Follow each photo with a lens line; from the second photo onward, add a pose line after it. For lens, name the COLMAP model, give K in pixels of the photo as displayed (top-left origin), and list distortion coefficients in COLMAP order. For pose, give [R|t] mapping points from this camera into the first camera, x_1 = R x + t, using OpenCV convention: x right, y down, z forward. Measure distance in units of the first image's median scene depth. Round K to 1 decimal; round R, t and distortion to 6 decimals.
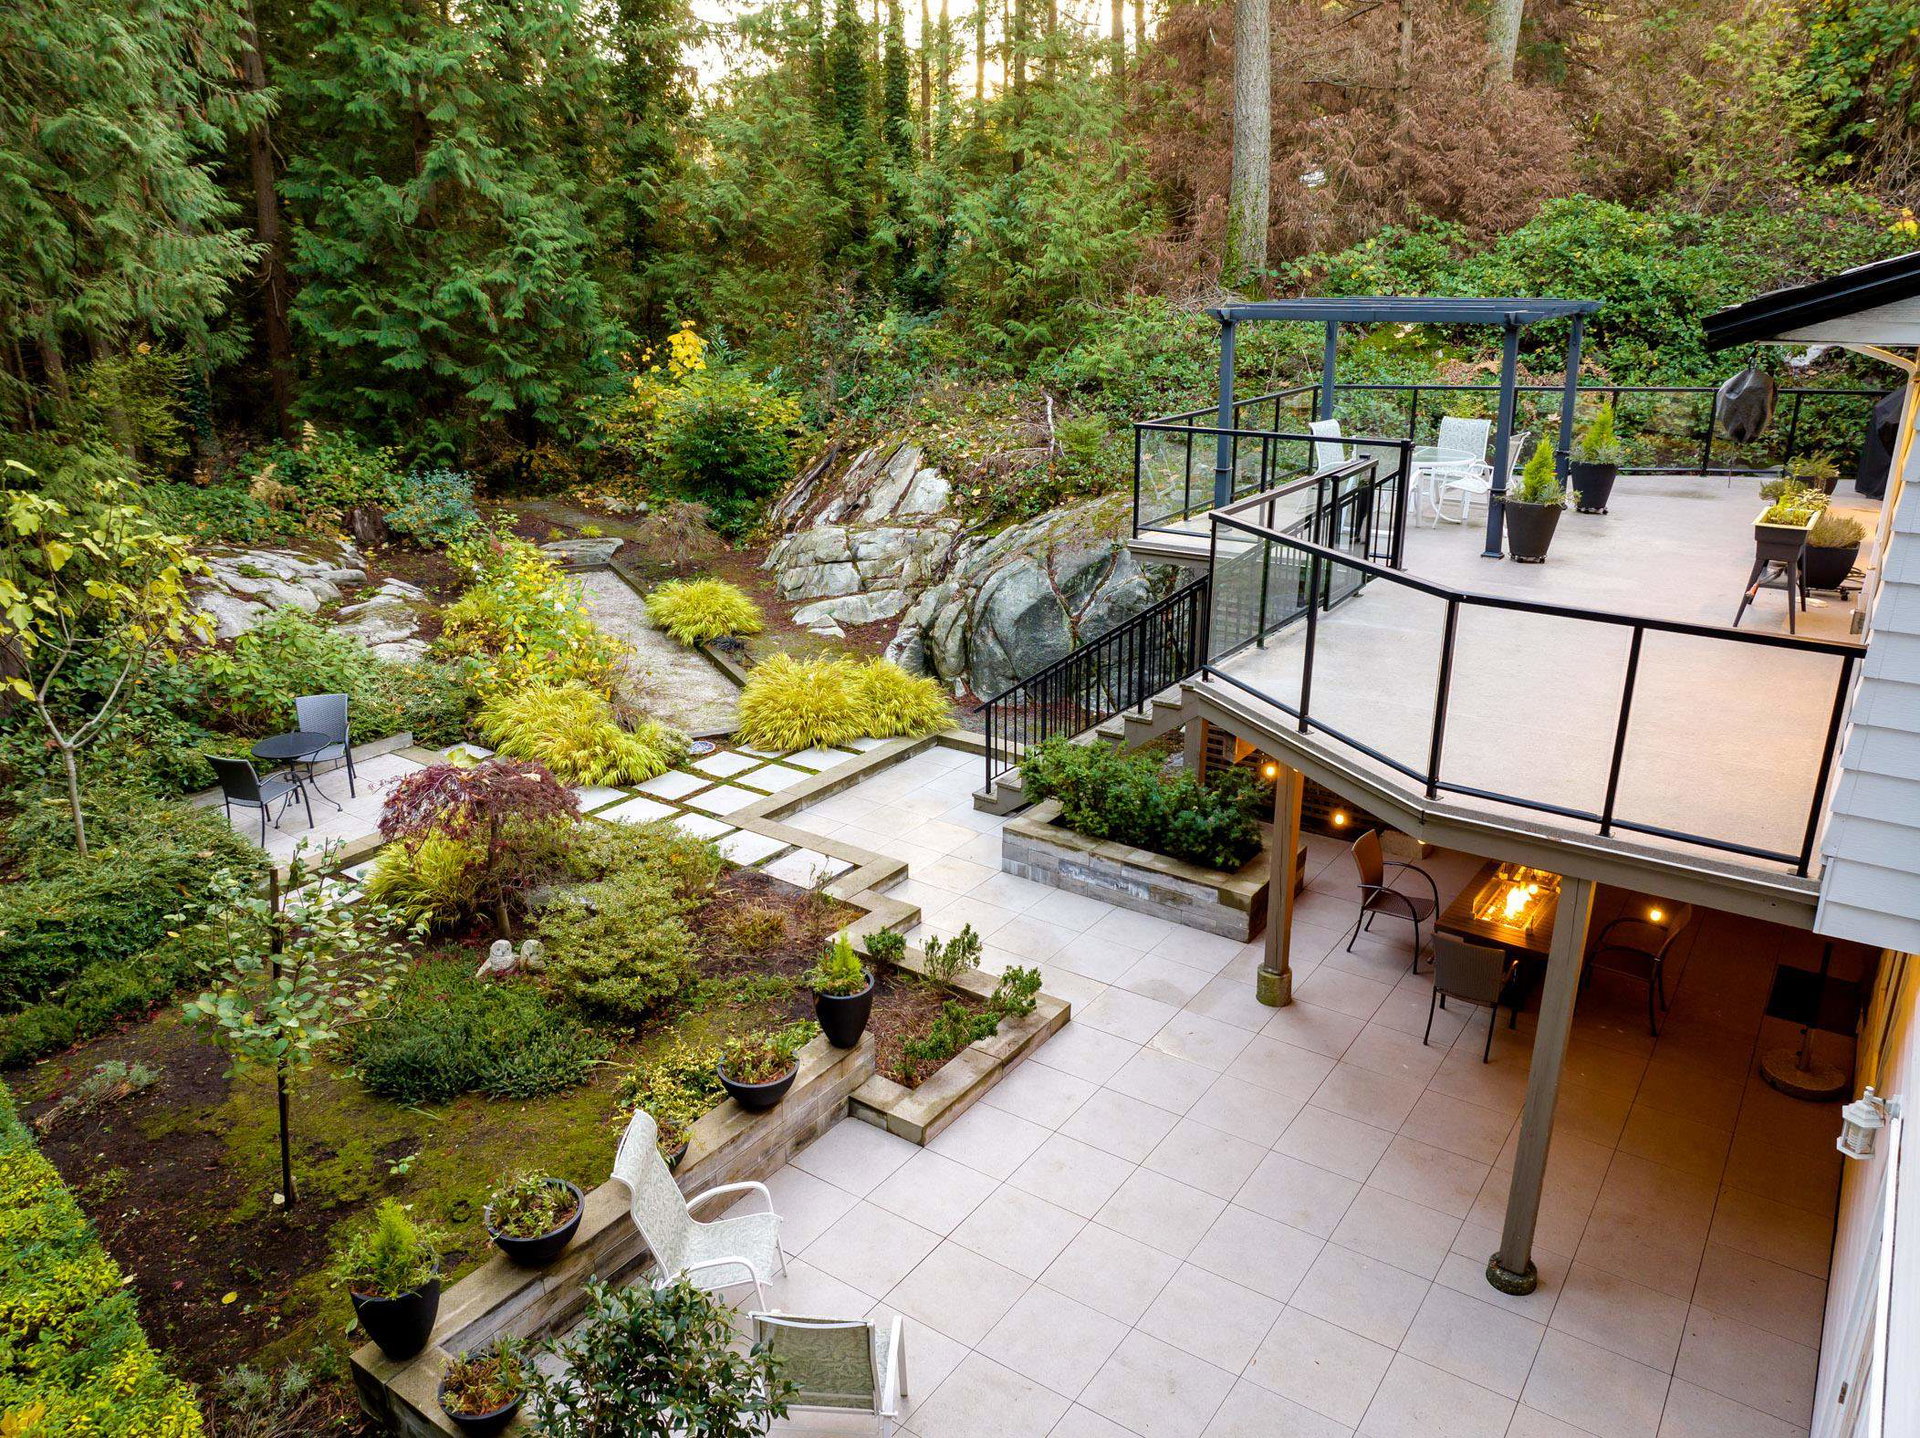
lens RADIAL K [[1335.3, 0, 963.6], [0, 1335.3, 744.6], [0, 0, 1]] dist [-0.034565, 0.001483]
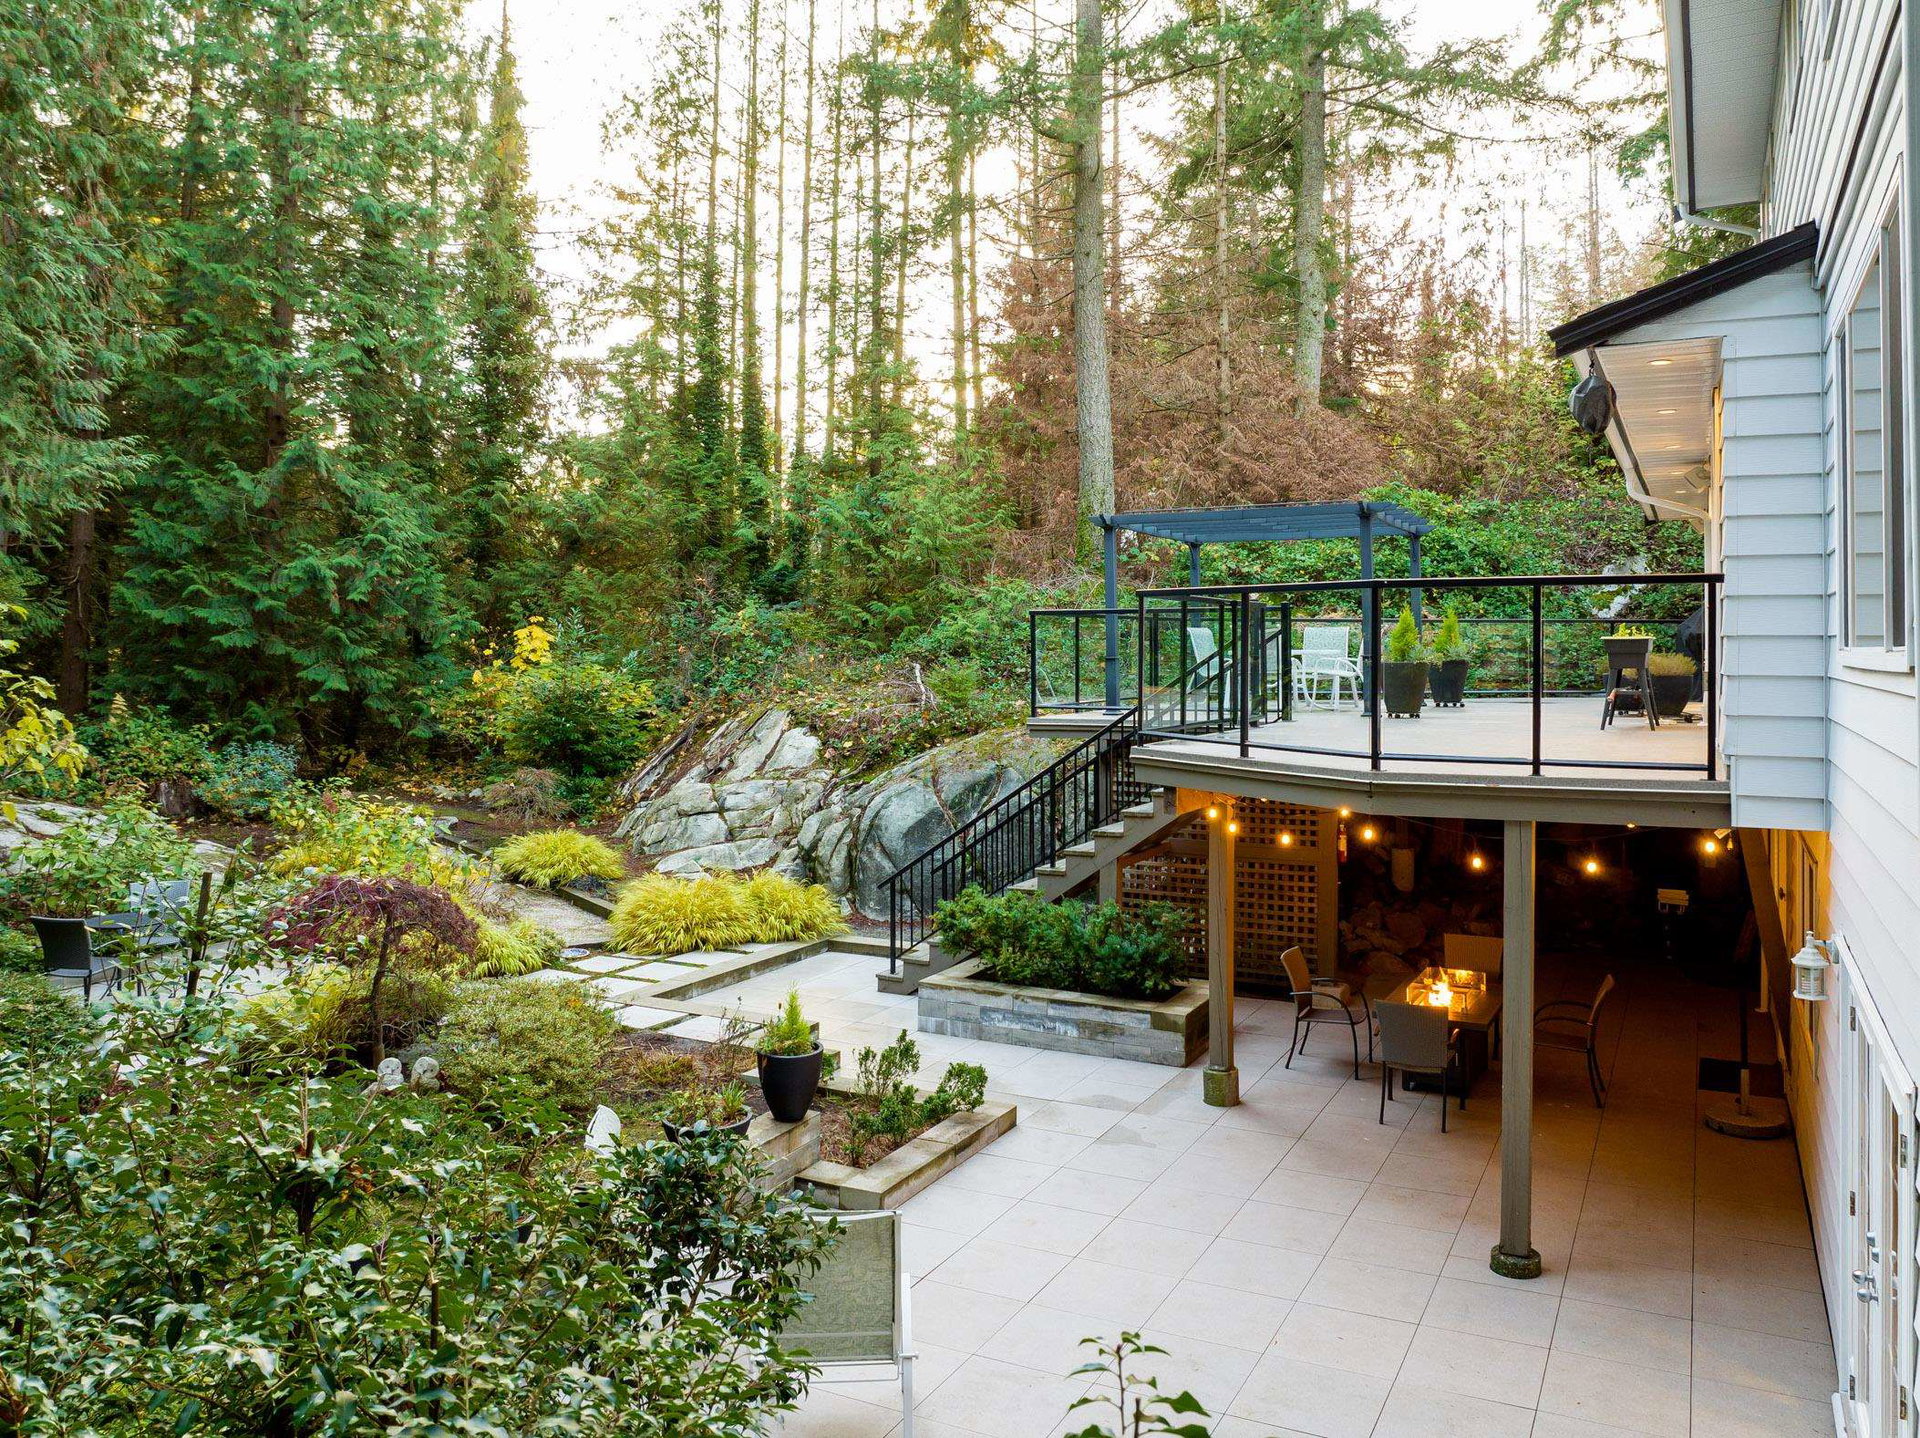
lens RADIAL K [[1419.1, 0, 976.1], [0, 1419.1, 635.5], [0, 0, 1]] dist [-0.034103, -0.011270]
pose [[0.990736, 0.017264, 0.134702, -0.040096], [0.030276, 0.938846, -0.343003, 0.100870], [-0.132386, 0.343904, 0.929626, -0.019957]]
